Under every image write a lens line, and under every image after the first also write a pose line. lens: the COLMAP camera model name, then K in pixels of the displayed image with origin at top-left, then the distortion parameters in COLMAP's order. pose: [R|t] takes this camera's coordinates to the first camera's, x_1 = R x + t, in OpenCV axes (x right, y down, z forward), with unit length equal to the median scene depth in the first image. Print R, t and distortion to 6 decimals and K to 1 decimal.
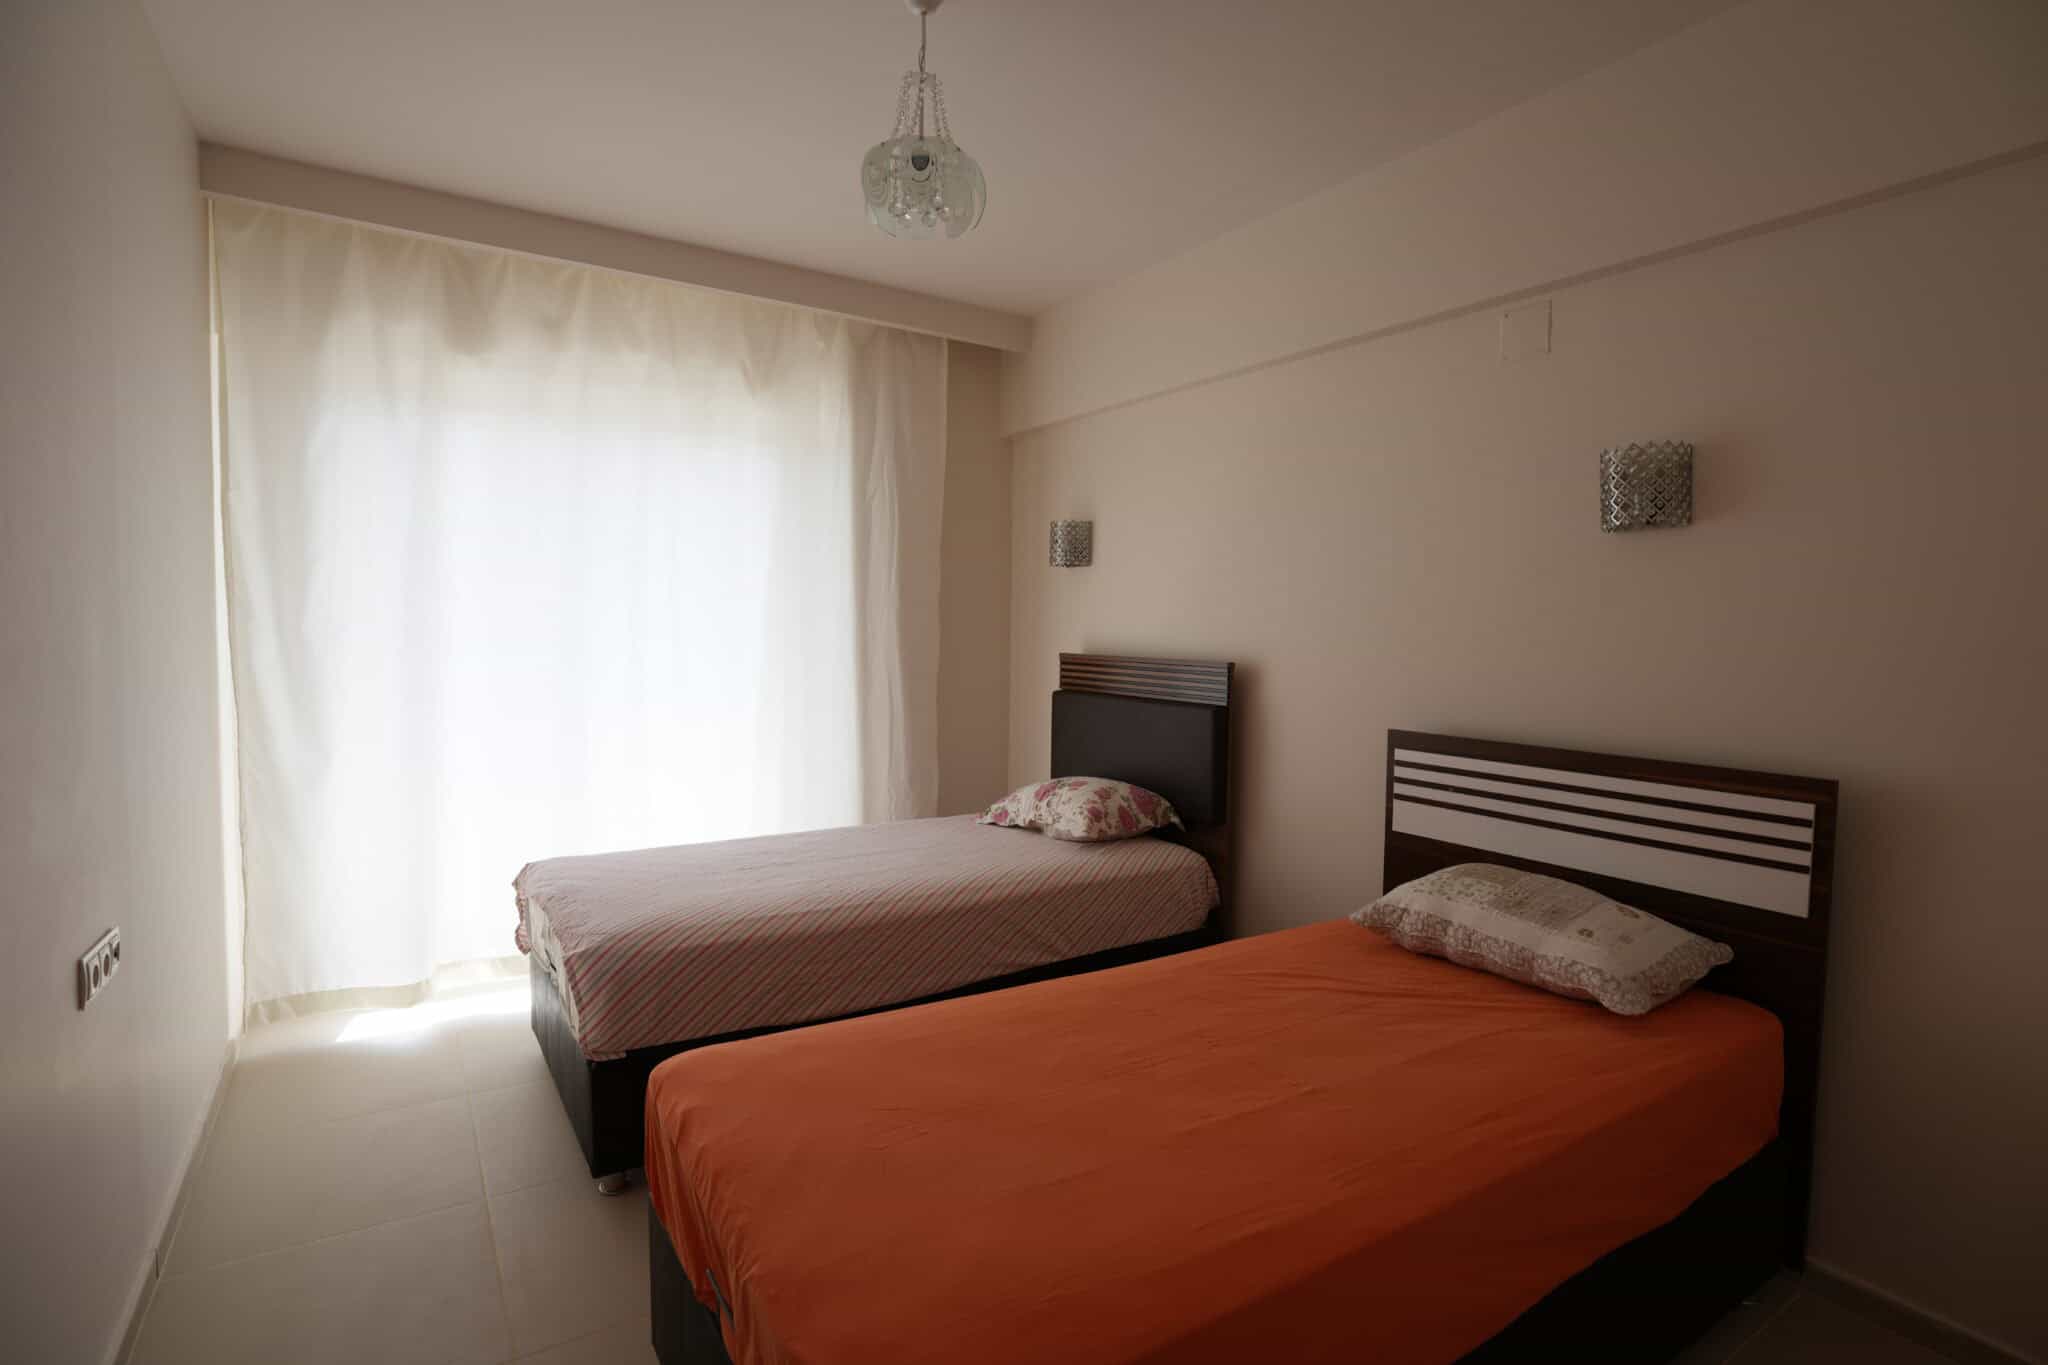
lens RADIAL K [[1001.5, 0, 1024.0], [0, 1001.5, 682.5], [0, 0, 1]] dist [-0.082325, 0.039029]
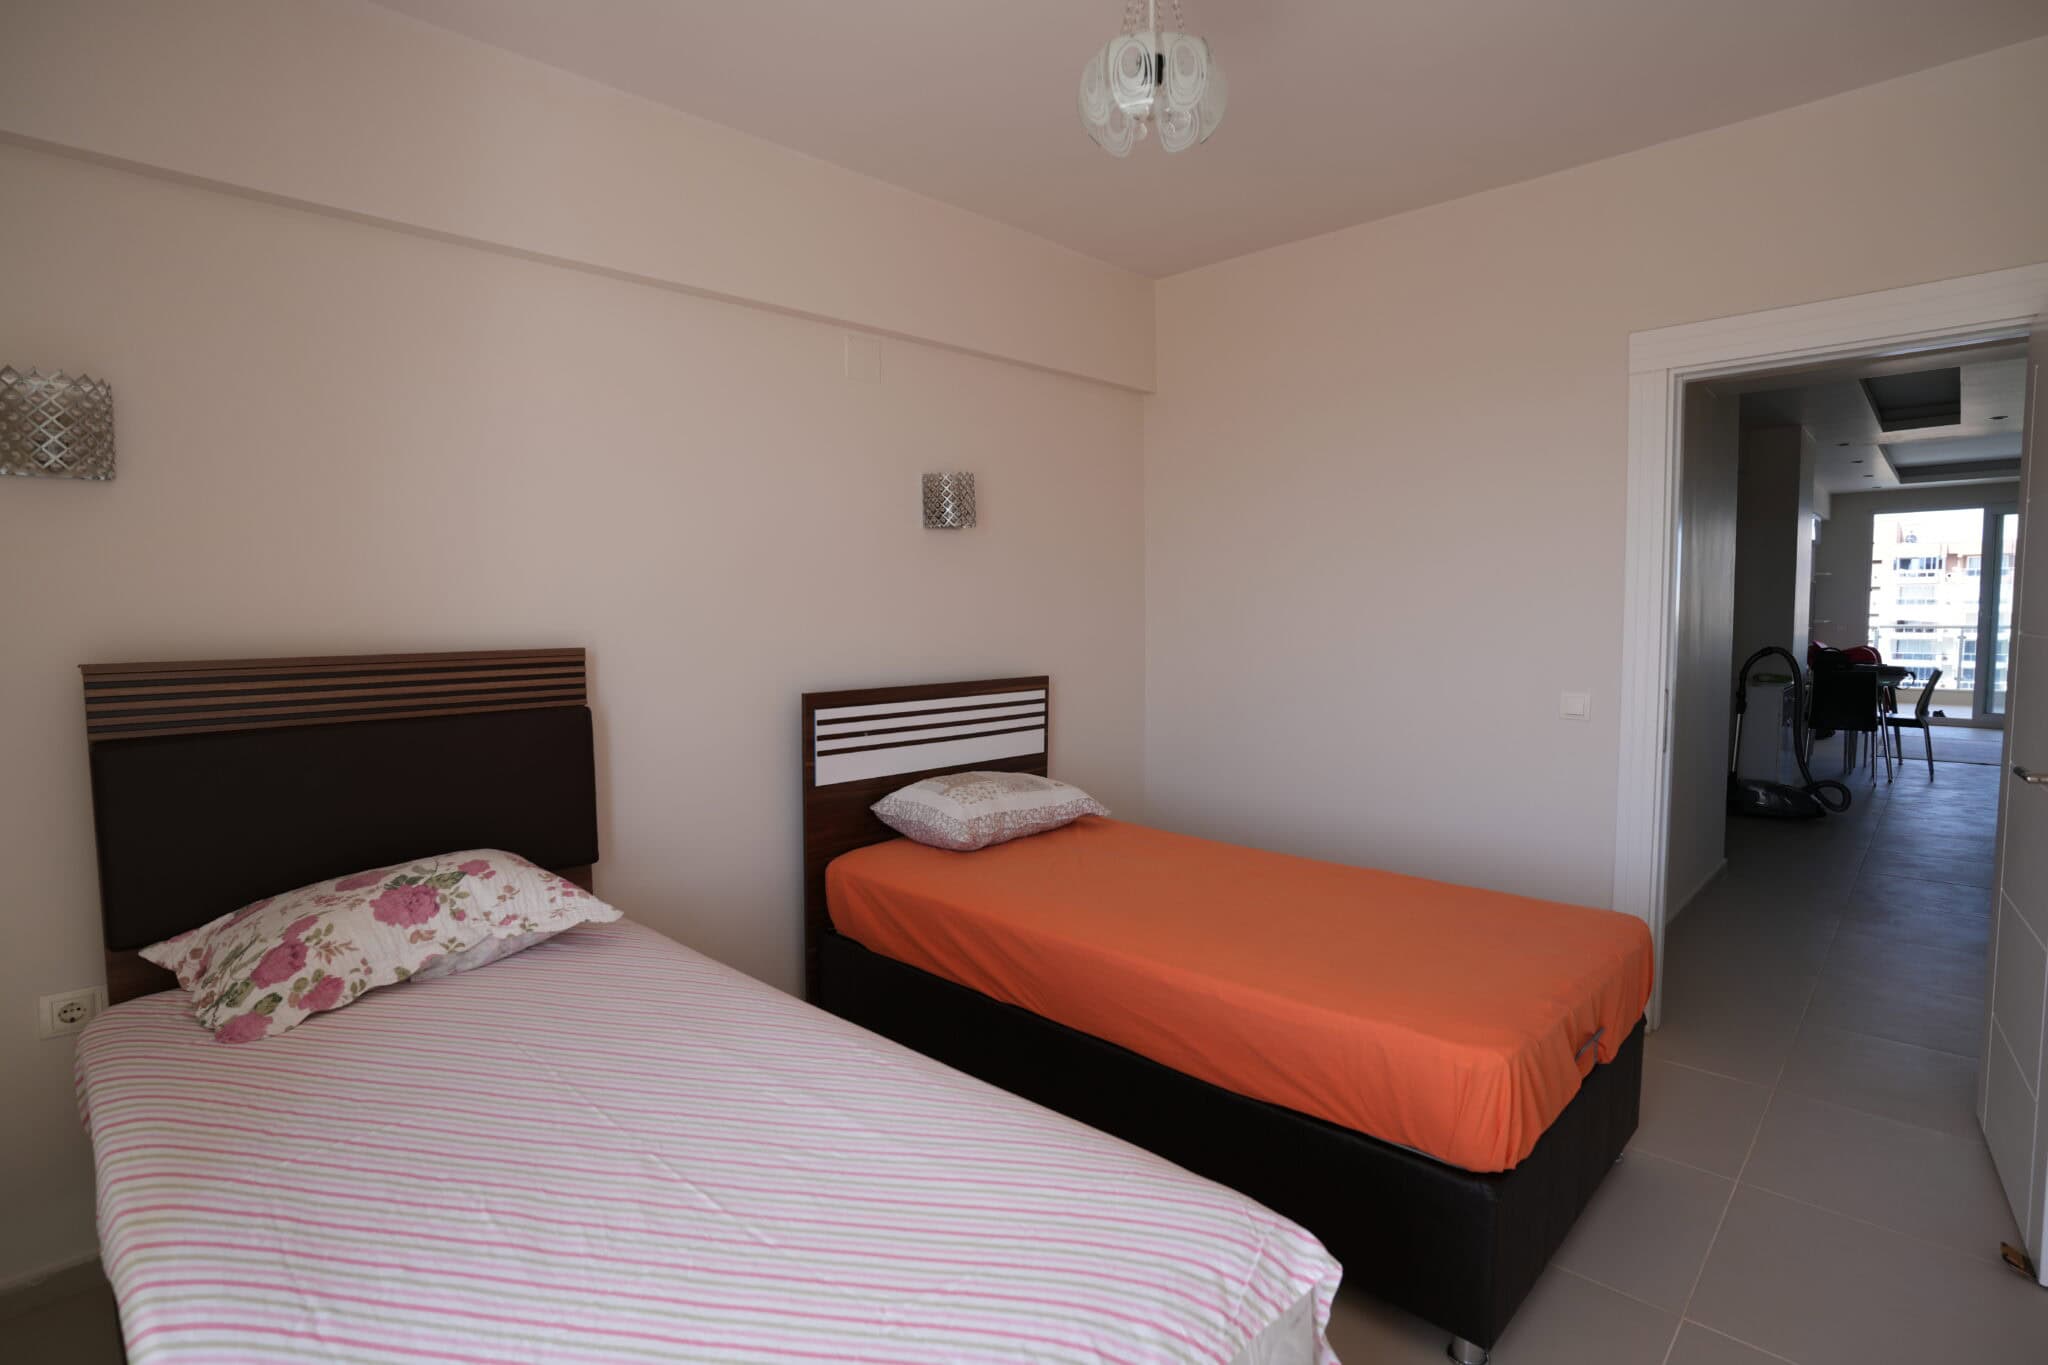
lens RADIAL K [[1001.5, 0, 1024.0], [0, 1001.5, 682.5], [0, 0, 1]] dist [-0.082325, 0.039029]
pose [[-0.221069, -0.078140, 0.972123, -0.725423], [0.066920, 0.993220, 0.095054, -0.050864], [-0.972959, 0.086068, -0.214341, 1.011408]]
